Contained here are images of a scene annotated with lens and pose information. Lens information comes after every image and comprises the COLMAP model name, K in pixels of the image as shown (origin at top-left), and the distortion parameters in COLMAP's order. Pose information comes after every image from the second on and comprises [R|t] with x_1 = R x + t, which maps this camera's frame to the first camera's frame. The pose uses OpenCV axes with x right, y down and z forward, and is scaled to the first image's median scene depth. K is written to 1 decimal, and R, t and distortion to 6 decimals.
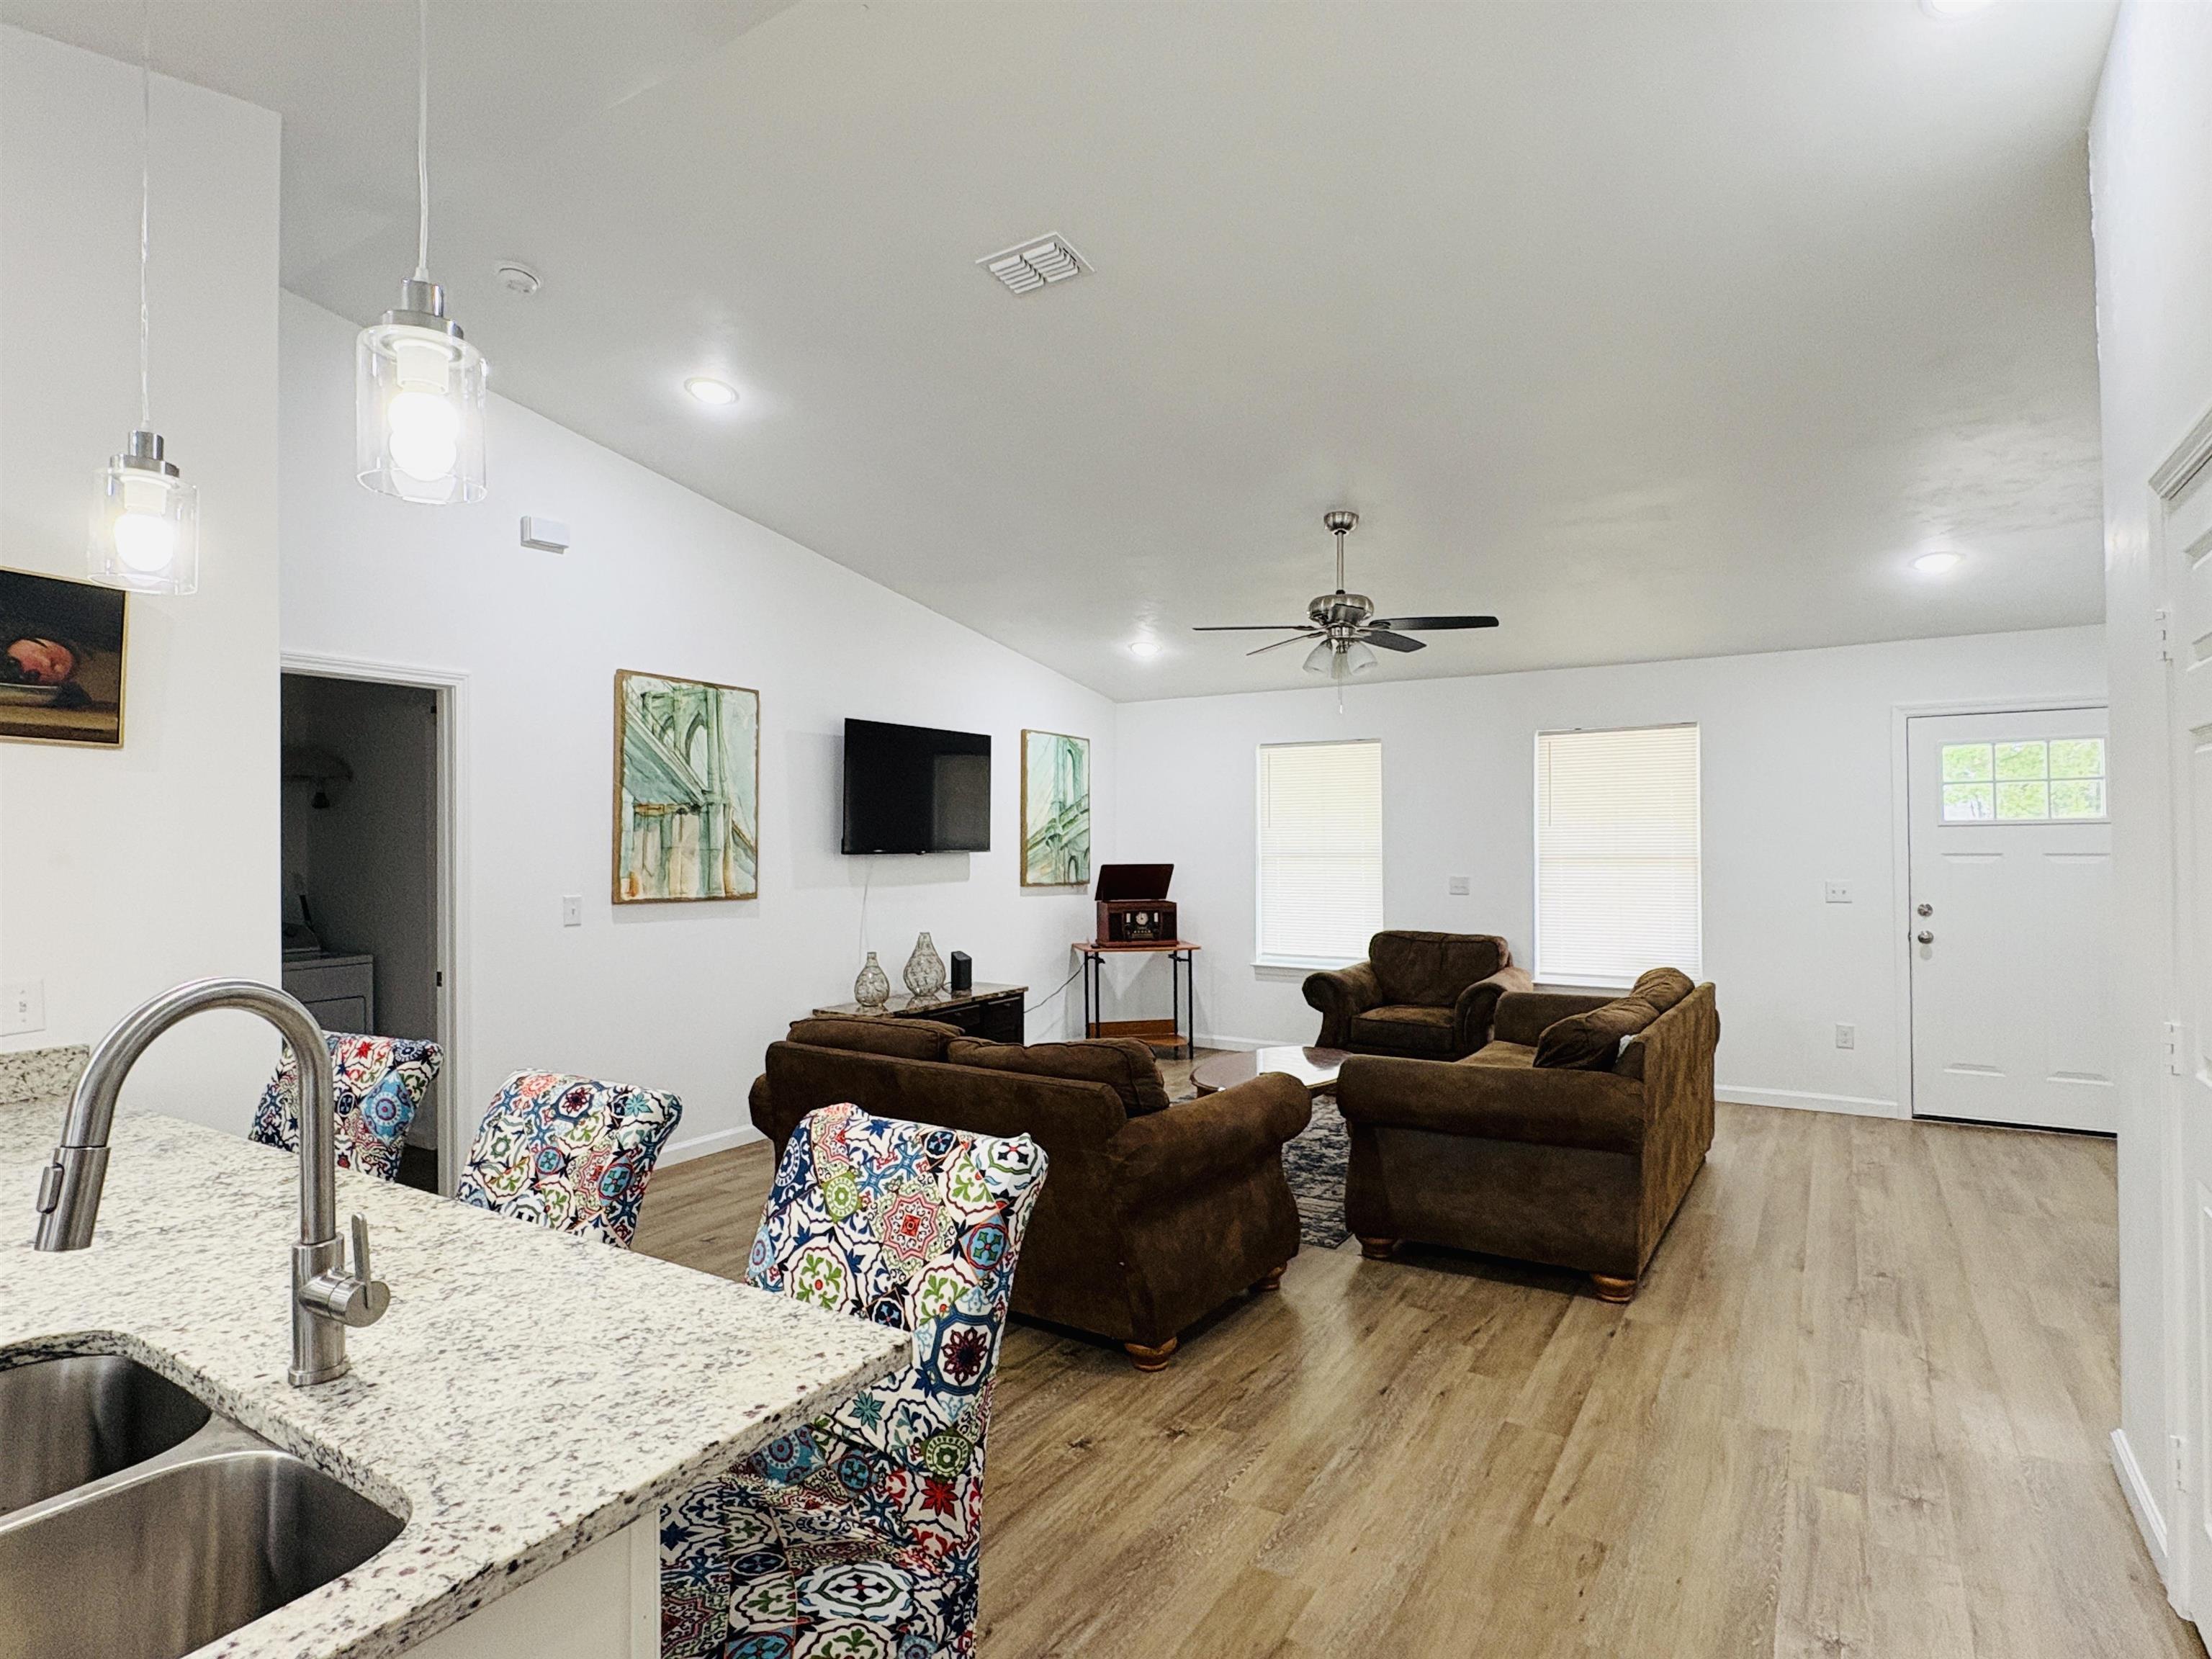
lens RADIAL K [[1156.5, 0, 1106.0], [0, 1156.5, 829.5], [0, 0, 1]] dist [-0.003358, -0.000601]
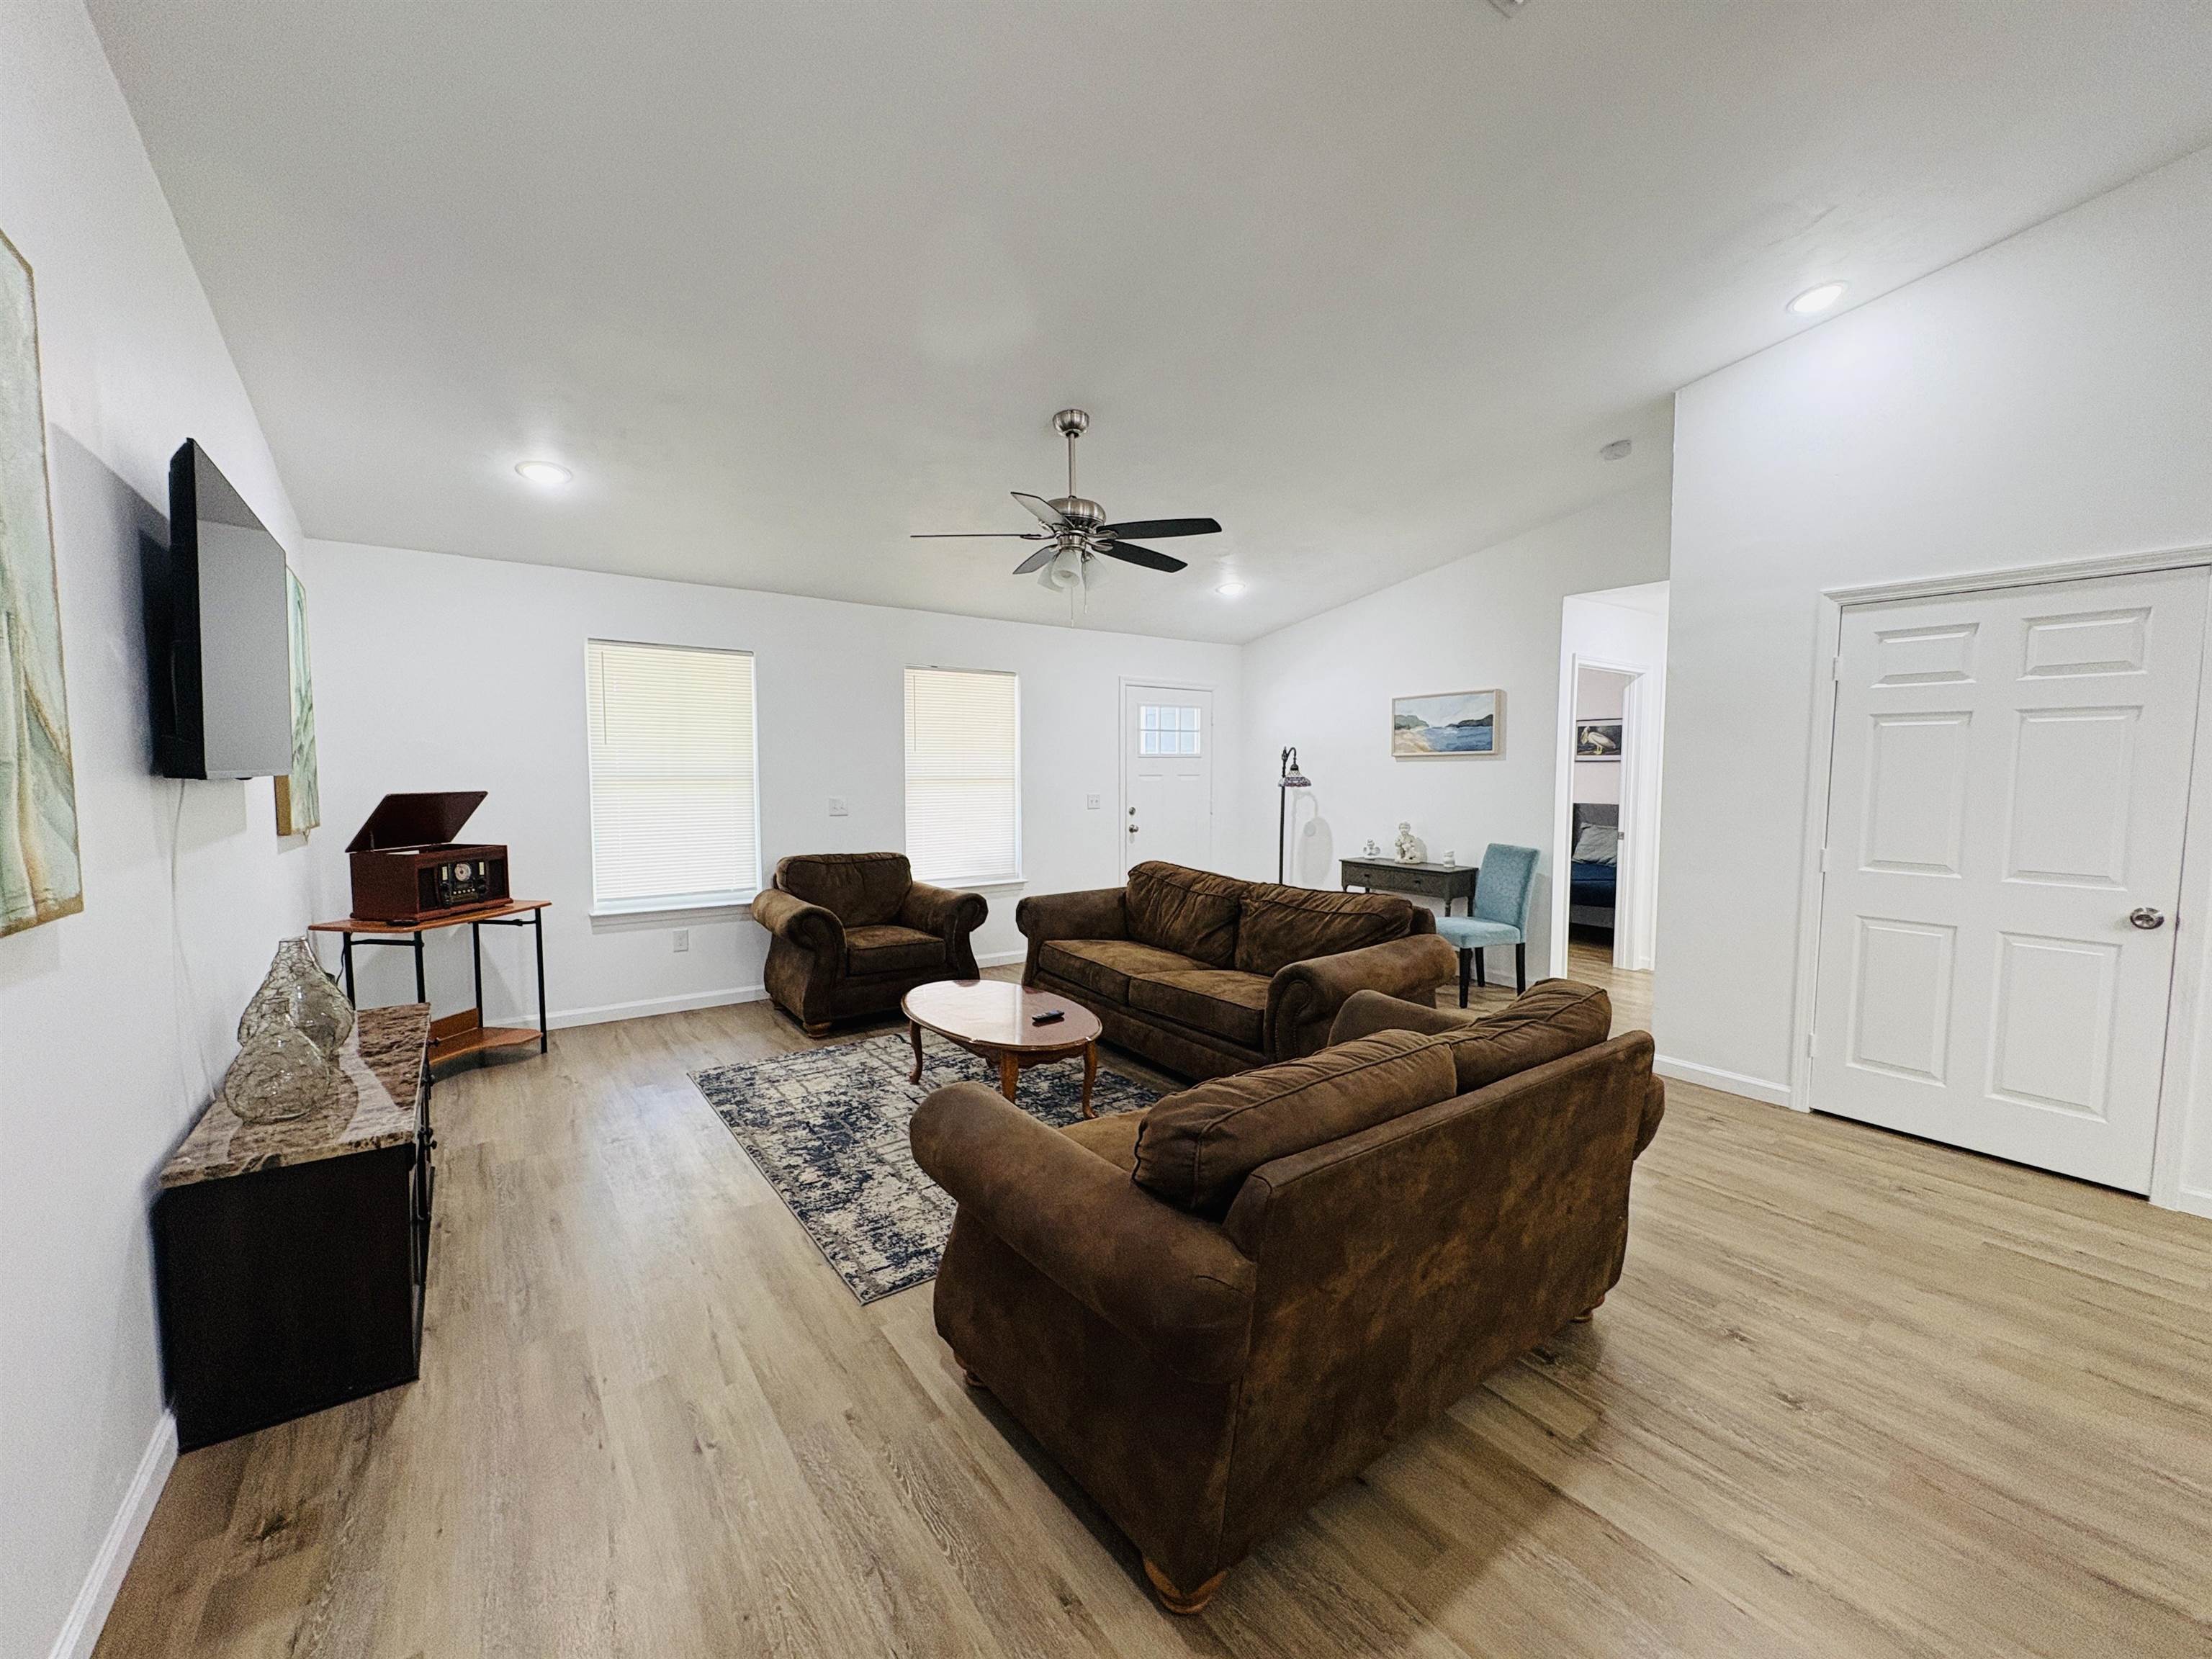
lens RADIAL K [[883.0, 0, 1106.0], [0, 883.0, 829.5], [0, 0, 1]] dist [0.016867, 0.000106]
pose [[0.372327, -0.058680, 0.926245, -0.600949], [-0.013989, 0.997531, 0.068820, 0.019934], [-0.927996, -0.038581, 0.370587, 0.871336]]
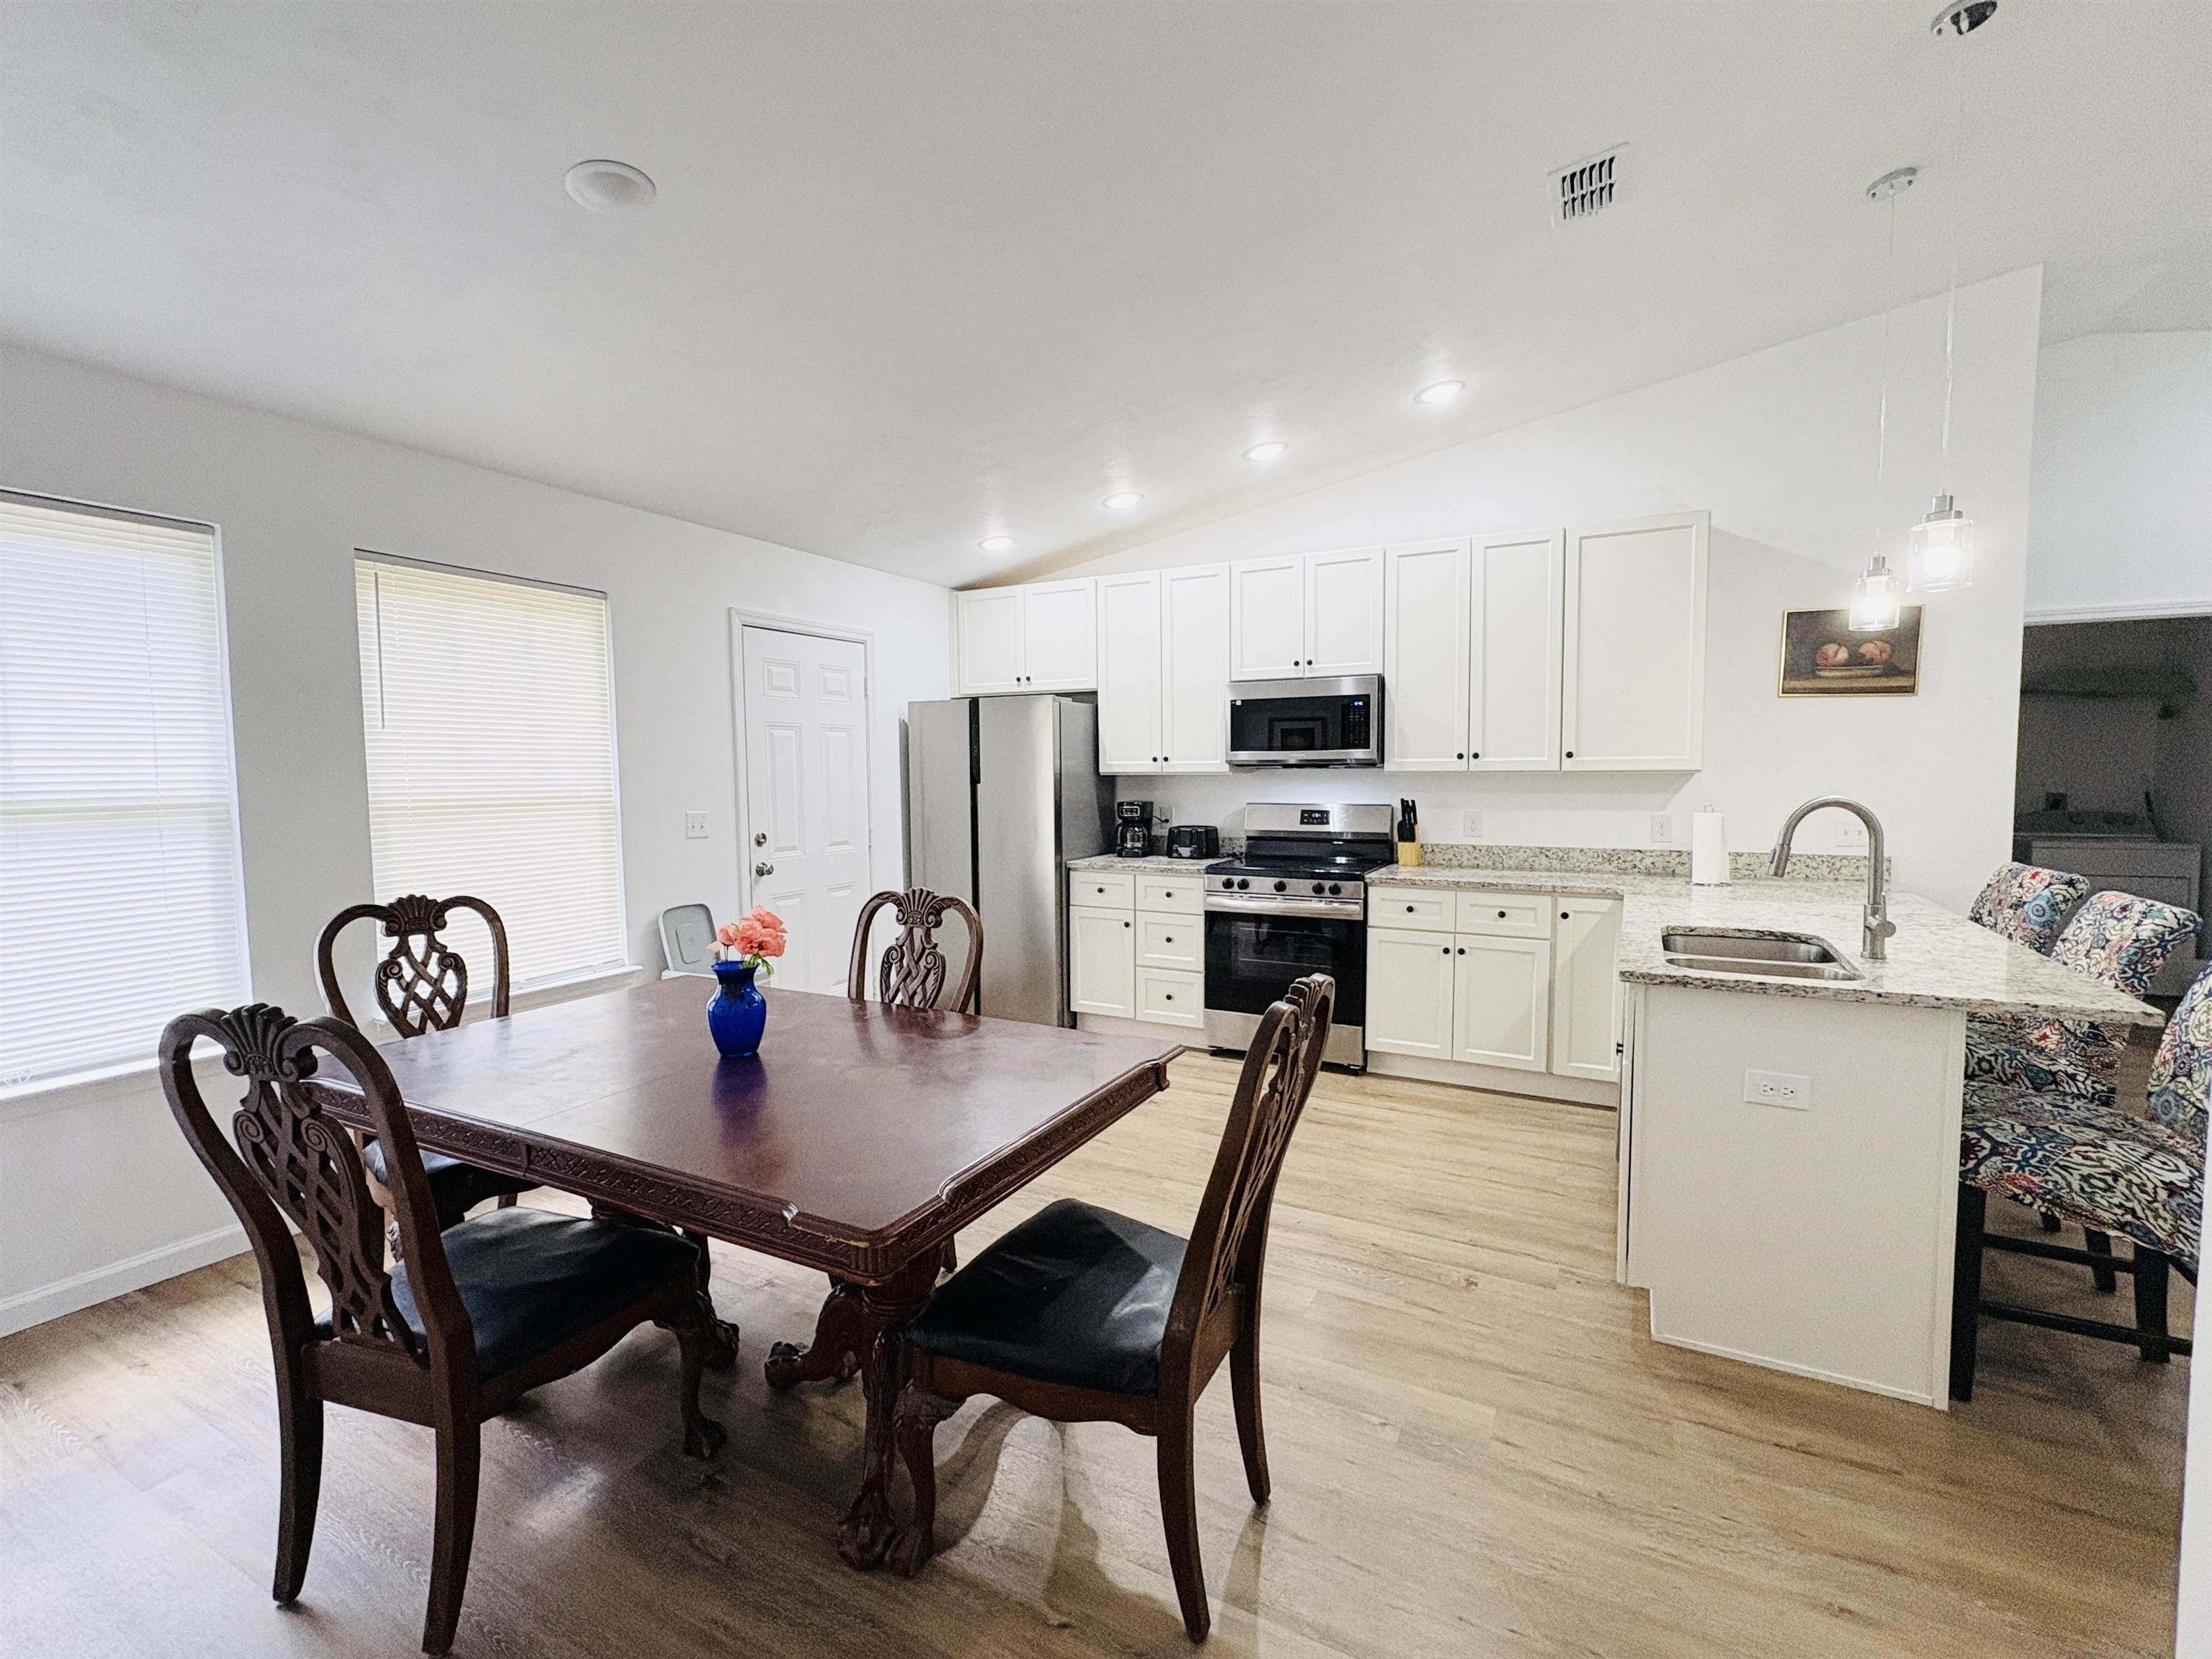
lens RADIAL K [[986.6, 0, 1106.0], [0, 986.6, 829.5], [0, 0, 1]] dist [-0.002261, 0.000085]
pose [[0.072583, 0.072469, -0.994726, 0.629018], [0.018306, 0.997092, 0.073977, 0.001349], [0.997194, -0.023579, 0.071045, -0.392256]]
